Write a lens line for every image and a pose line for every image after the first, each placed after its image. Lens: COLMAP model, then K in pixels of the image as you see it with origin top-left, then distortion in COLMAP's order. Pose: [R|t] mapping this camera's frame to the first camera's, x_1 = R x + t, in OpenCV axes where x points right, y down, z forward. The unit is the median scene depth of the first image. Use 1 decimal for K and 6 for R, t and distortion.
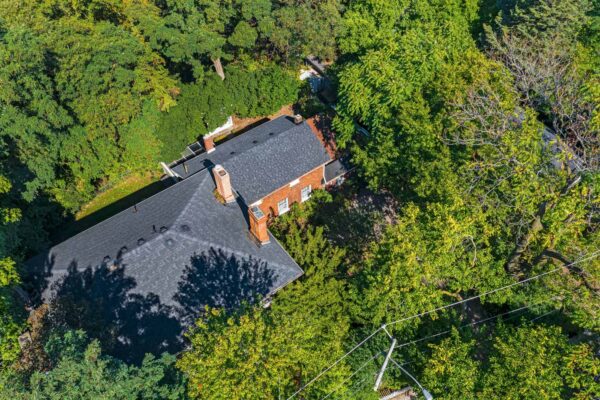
lens RADIAL K [[485.8, 0, 300.4], [0, 485.8, 198.4], [0, 0, 1]] dist [-0.008097, -0.000142]
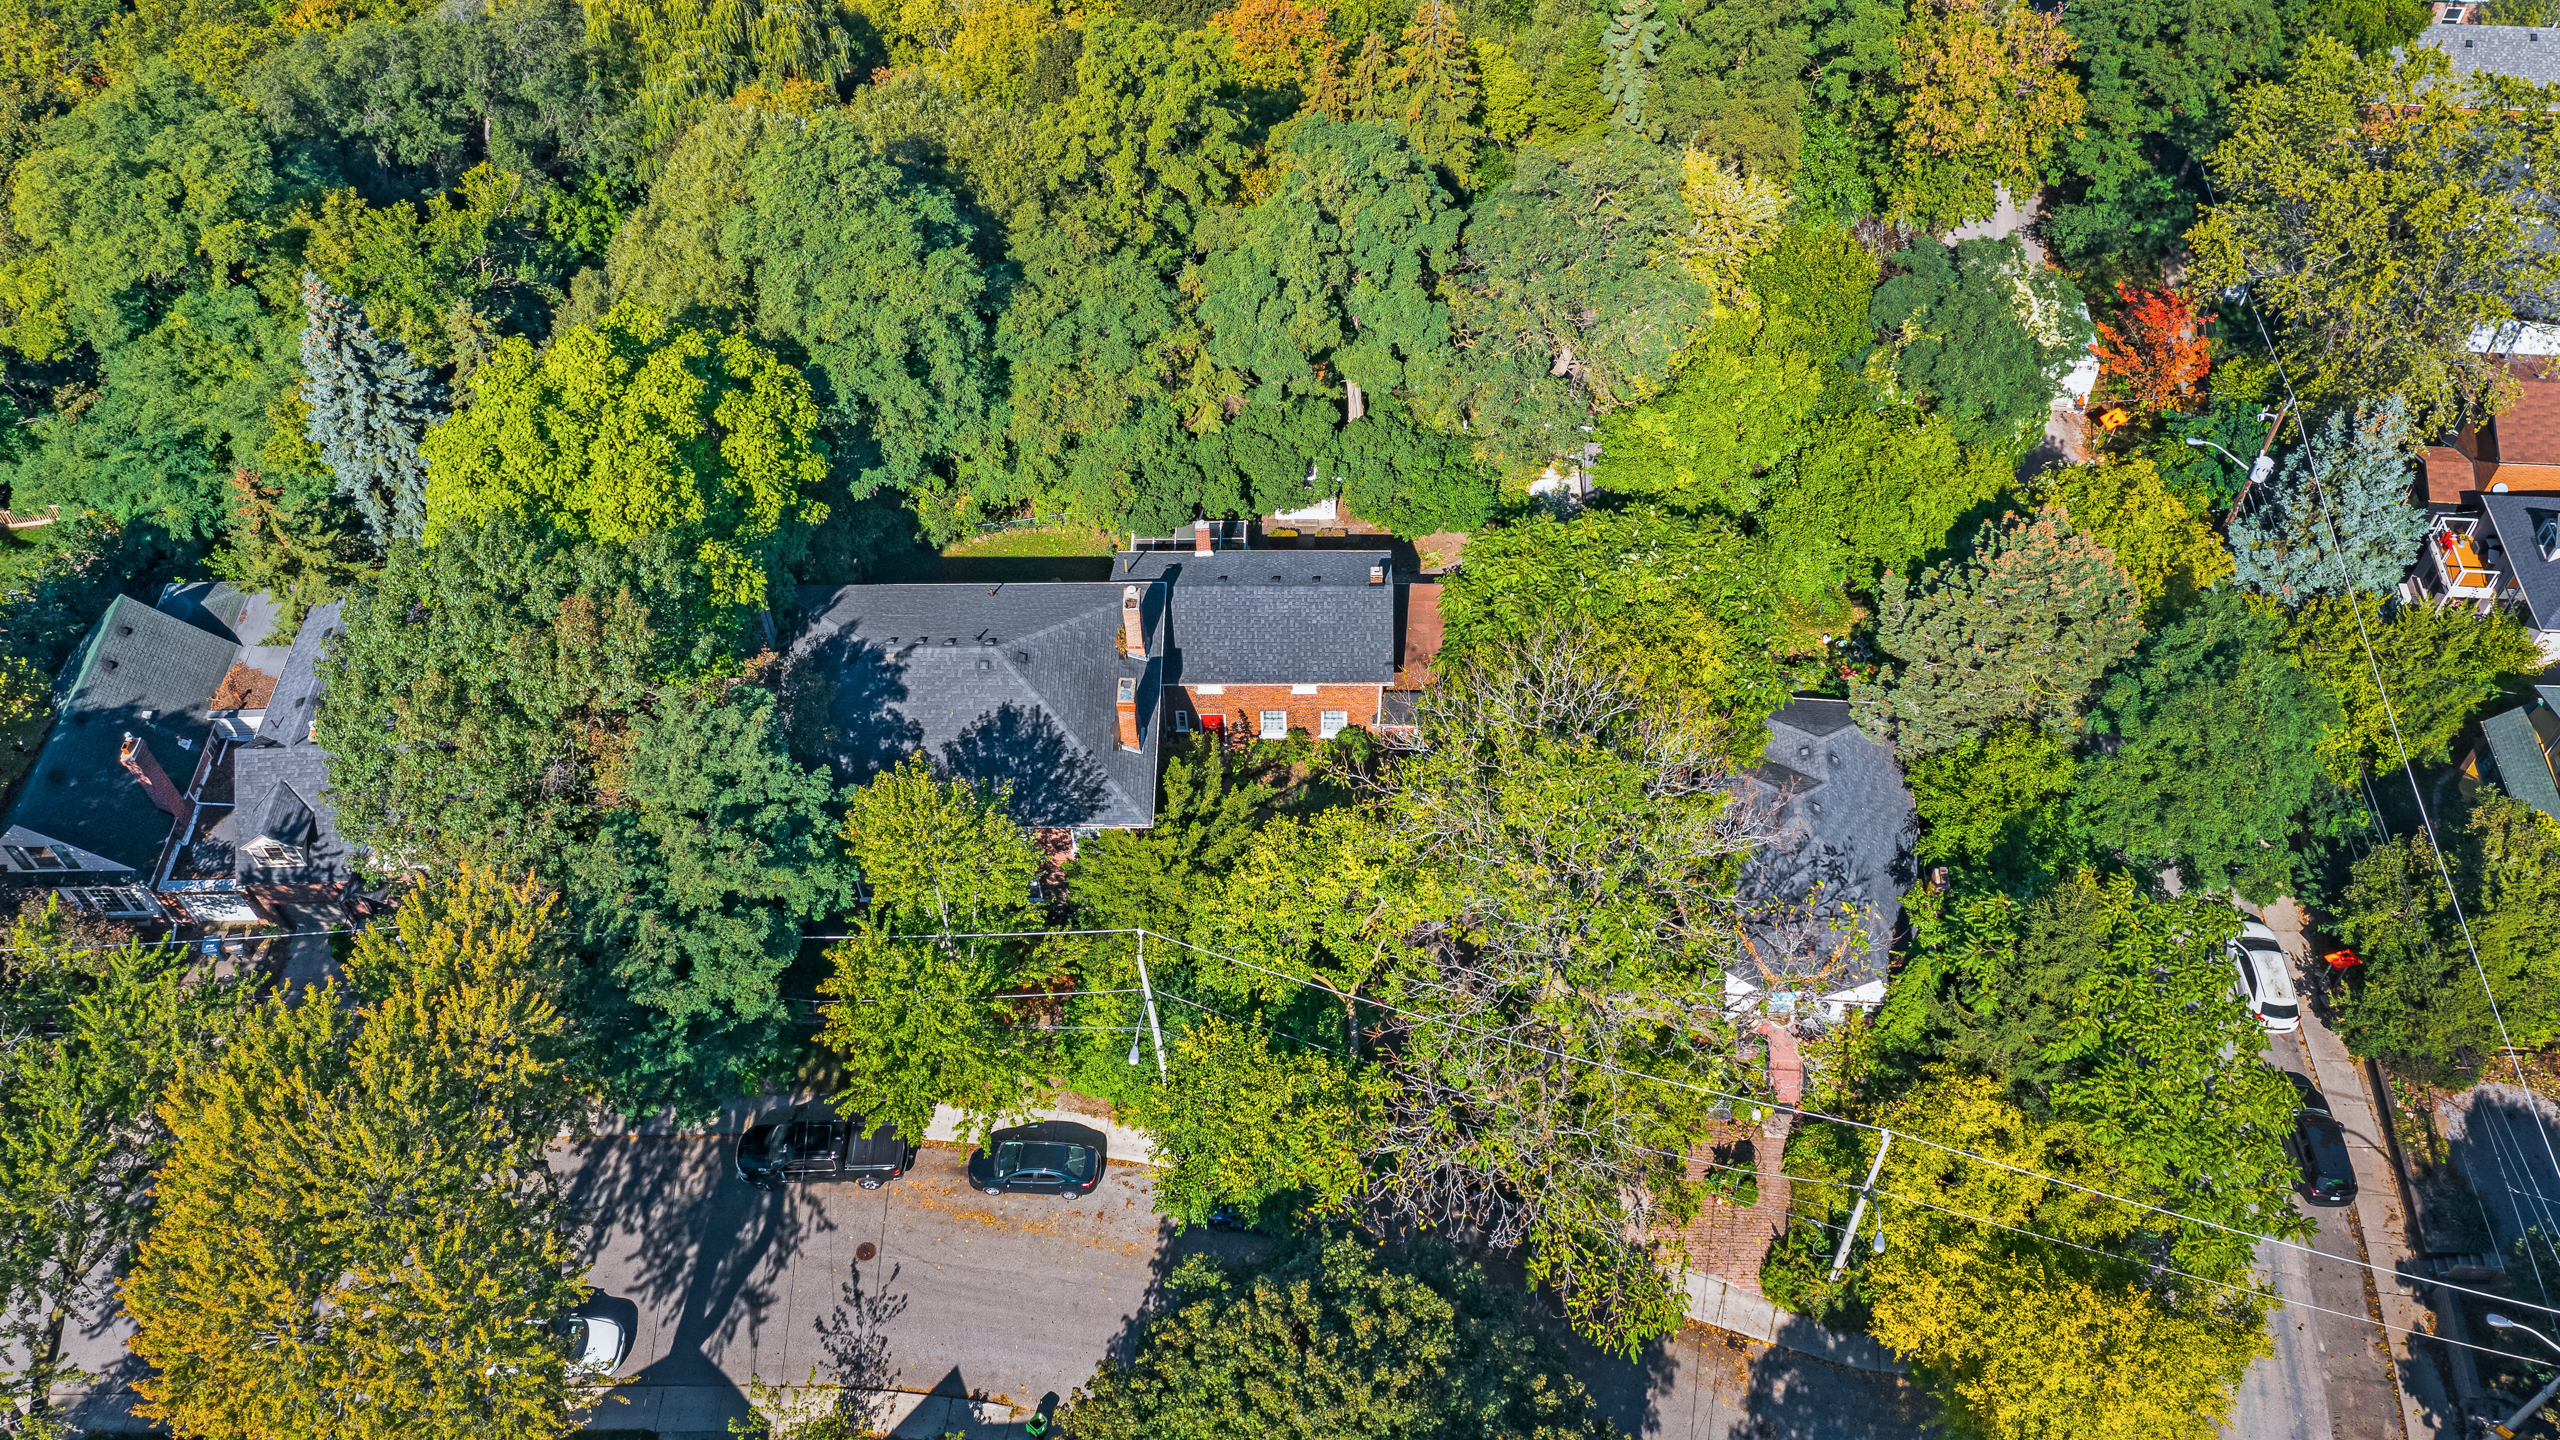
lens RADIAL K [[2146.9, 0, 1277.4], [0, 2146.9, 722.3], [0, 0, 1]] dist [0.002008, 0.000068]
pose [[0.795482, 0.472495, -0.379417, 0.940629], [-0.460650, 0.878307, 0.127978, -0.314816], [0.393714, 0.072975, 0.916332, -1.139991]]
